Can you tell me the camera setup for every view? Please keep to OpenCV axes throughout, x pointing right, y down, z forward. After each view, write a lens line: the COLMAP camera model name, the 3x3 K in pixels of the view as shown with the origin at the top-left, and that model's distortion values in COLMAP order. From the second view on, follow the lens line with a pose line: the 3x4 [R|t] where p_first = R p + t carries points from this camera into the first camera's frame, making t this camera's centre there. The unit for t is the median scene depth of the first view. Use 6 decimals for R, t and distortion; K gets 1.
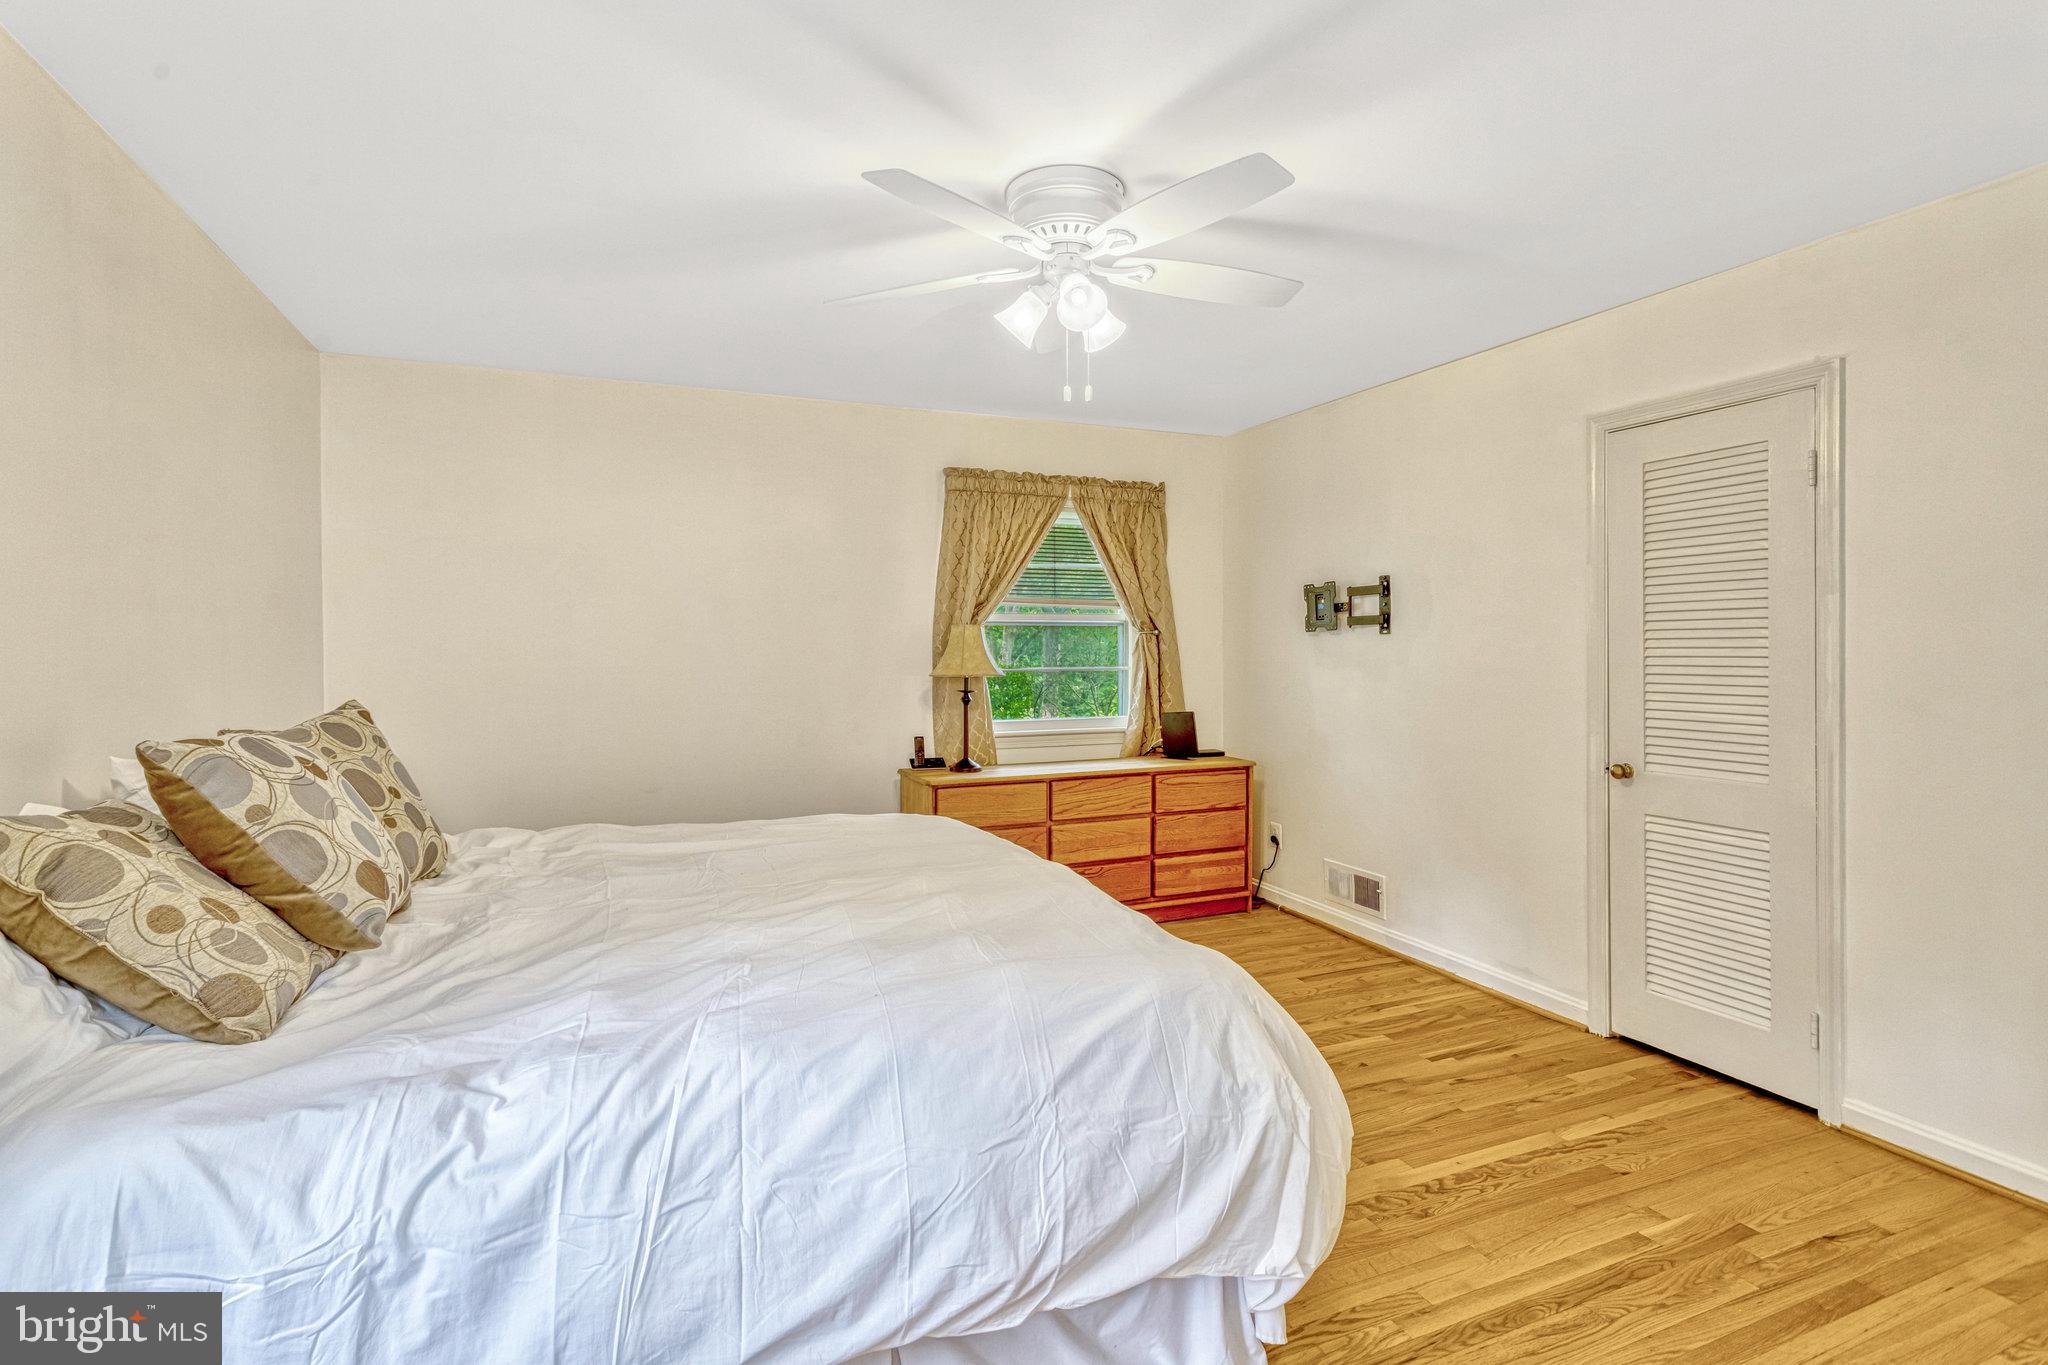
lens RADIAL K [[986.2, 0, 1028.6], [0, 986.2, 629.0], [0, 0, 1]] dist [-0.001107, 0.000923]
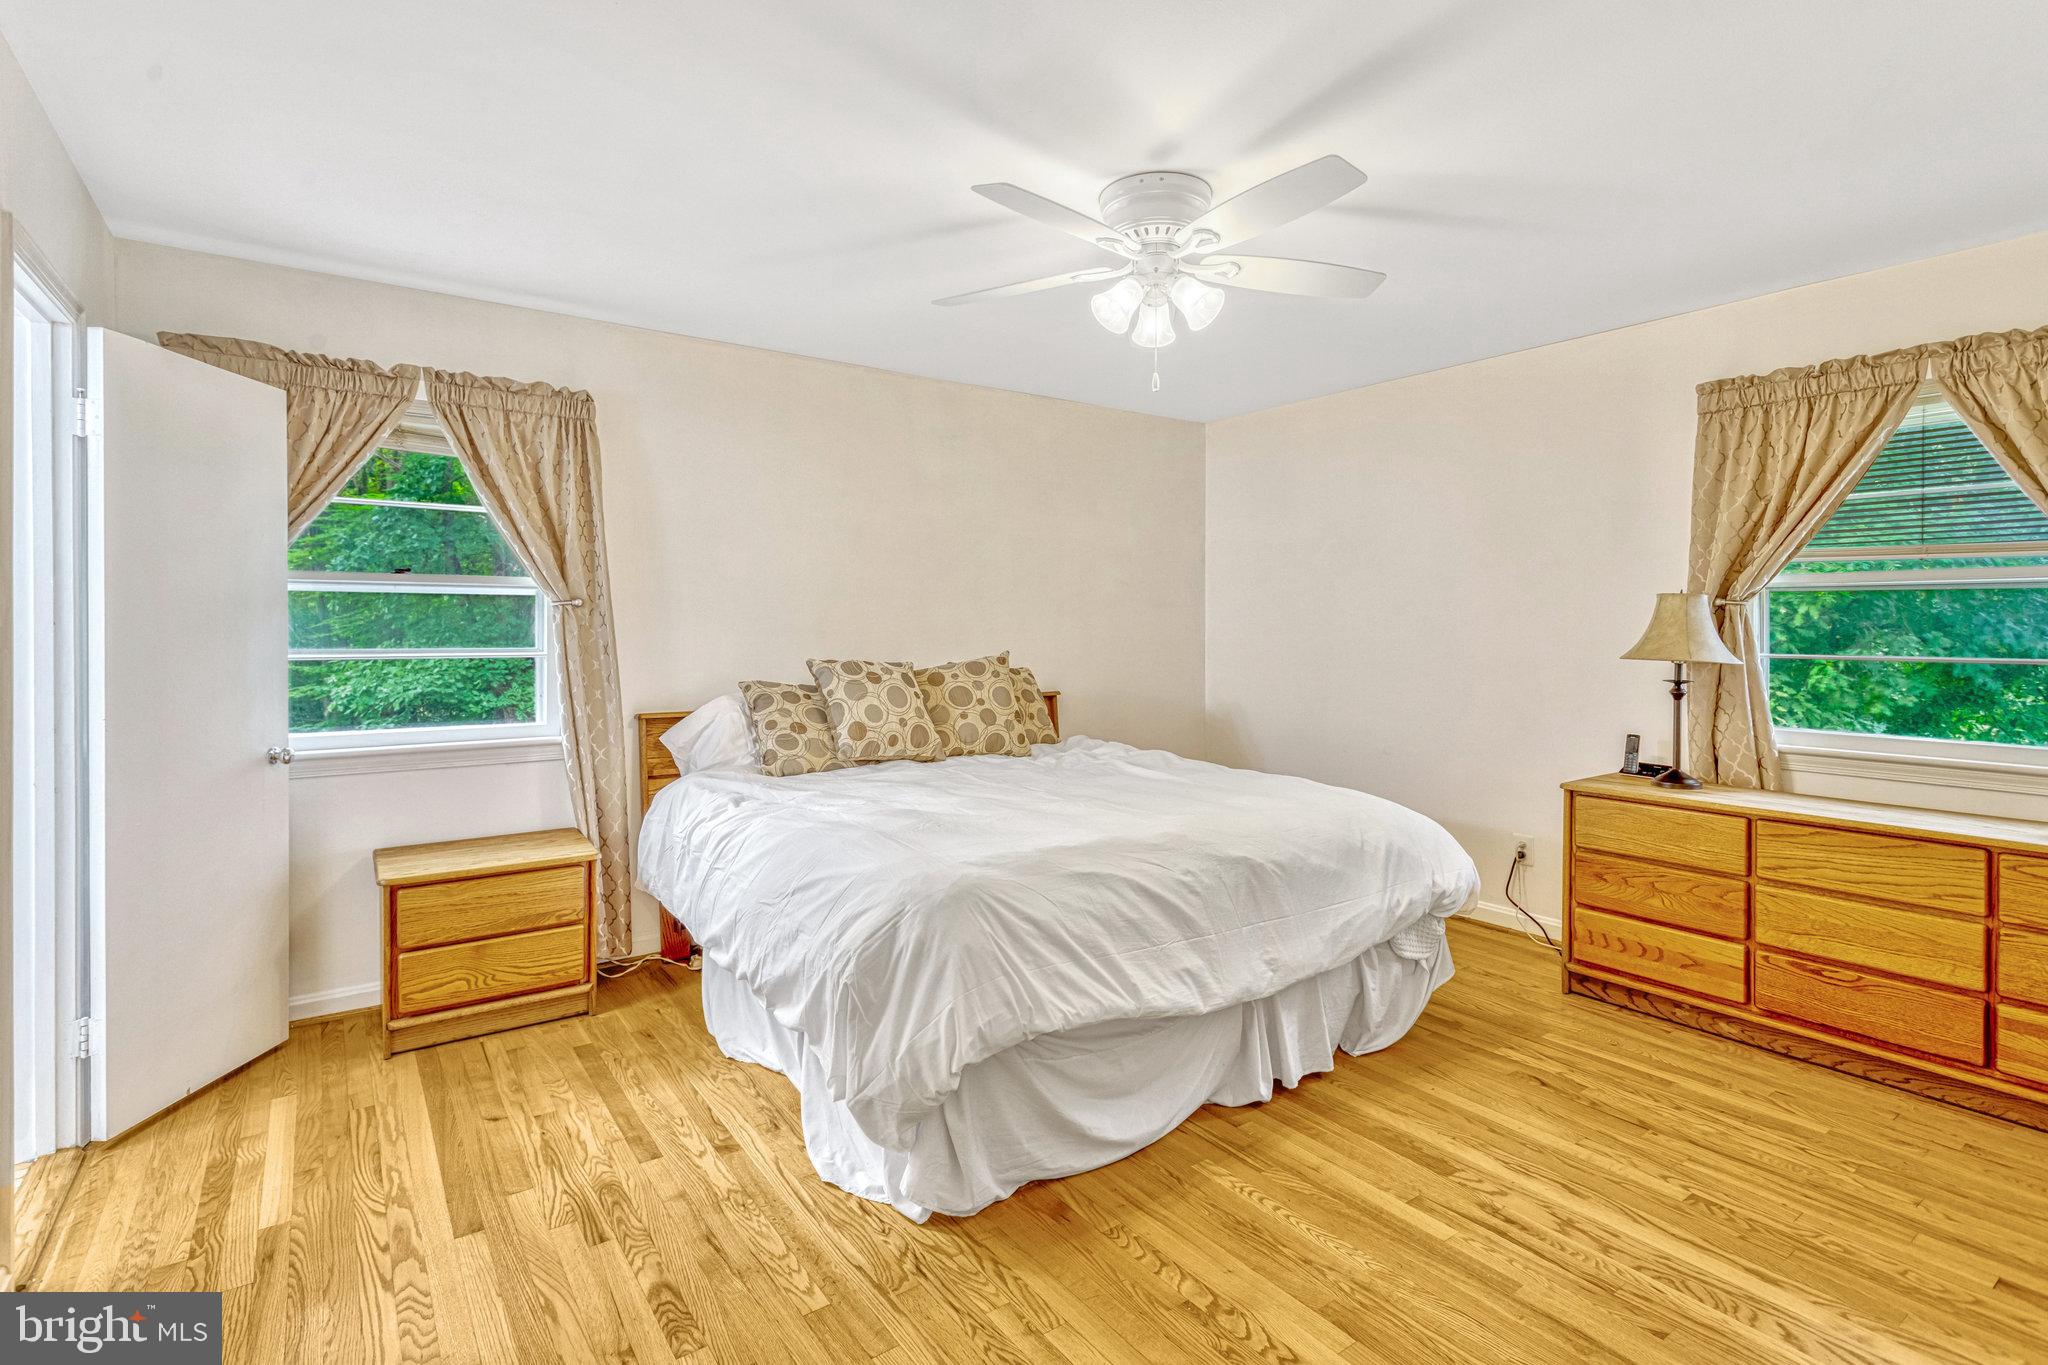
lens RADIAL K [[986.2, 0, 1028.6], [0, 986.2, 629.0], [0, 0, 1]] dist [-0.001107, 0.000923]
pose [[0.204749, 0.011272, -0.978750, 0.561510], [0.011785, 0.999833, 0.013980, 0.006421], [0.978744, -0.014397, 0.204582, 0.349047]]
